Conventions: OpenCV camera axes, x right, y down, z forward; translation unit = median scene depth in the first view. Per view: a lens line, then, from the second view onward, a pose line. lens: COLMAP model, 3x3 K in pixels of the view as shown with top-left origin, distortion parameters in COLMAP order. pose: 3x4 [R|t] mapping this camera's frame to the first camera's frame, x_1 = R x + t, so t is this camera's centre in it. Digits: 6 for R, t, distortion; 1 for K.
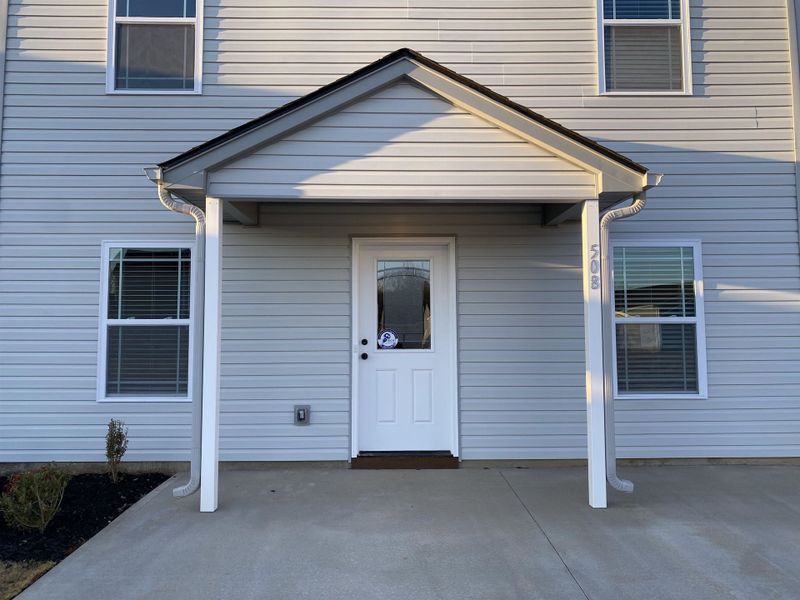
lens RADIAL K [[609.9, 0, 400.0], [0, 609.9, 288.4], [0, 0, 1]] dist [0.007051, 0.000729]
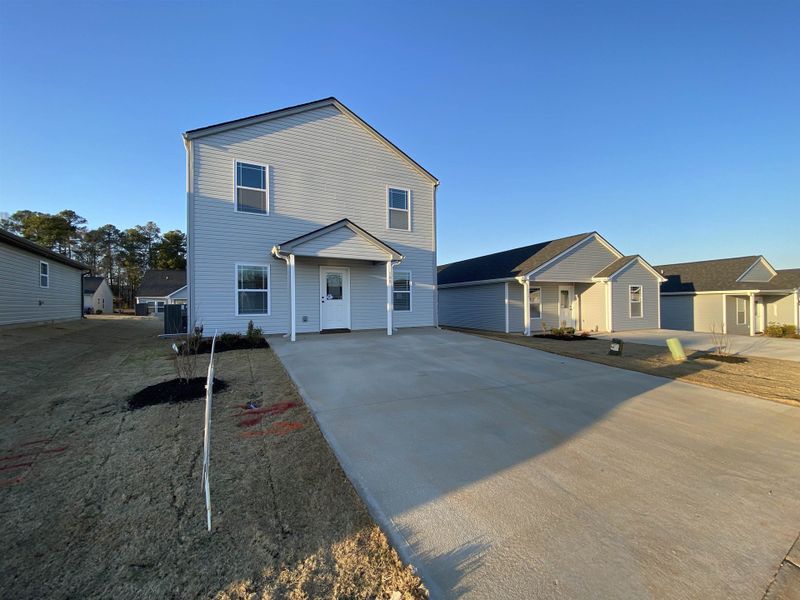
lens RADIAL K [[329.4, 0, 397.9], [0, 329.4, 302.5], [0, 0, 1]] dist [-0.000211, -0.000478]
pose [[0.895488, -0.002149, 0.445080, -0.507184], [-0.026235, 0.997995, 0.057604, 0.000974], [-0.444311, -0.063261, 0.893636, -0.823615]]
